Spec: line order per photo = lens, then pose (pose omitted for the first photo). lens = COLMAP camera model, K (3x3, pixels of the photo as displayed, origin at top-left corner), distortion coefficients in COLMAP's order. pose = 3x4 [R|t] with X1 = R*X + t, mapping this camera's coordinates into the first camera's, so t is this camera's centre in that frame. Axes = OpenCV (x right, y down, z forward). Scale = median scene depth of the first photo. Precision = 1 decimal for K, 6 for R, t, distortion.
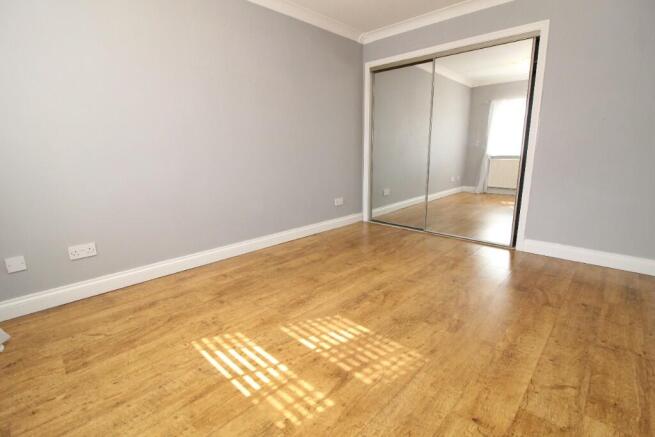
lens RADIAL K [[306.3, 0, 324.8], [0, 306.3, 214.7], [0, 0, 1]] dist [-0.012436, -0.004360]
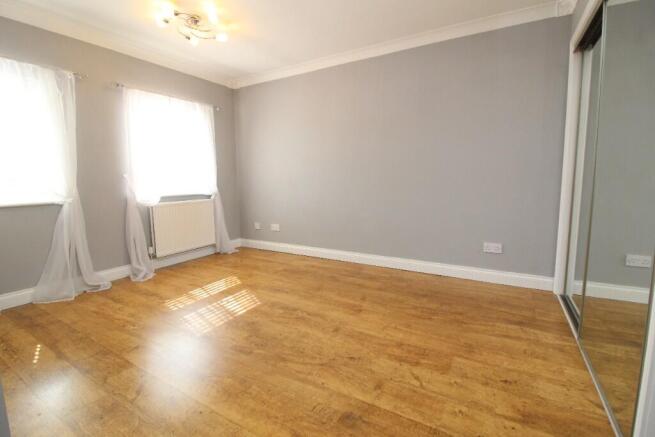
lens RADIAL K [[306.3, 0, 324.2], [0, 306.3, 218.3], [0, 0, 1]] dist [-0.012436, -0.004360]
pose [[0.225868, 0.136855, -0.964497, 1.249136], [-0.194980, 0.976399, 0.092883, -0.194617], [0.954445, 0.167079, 0.247222, 0.816685]]
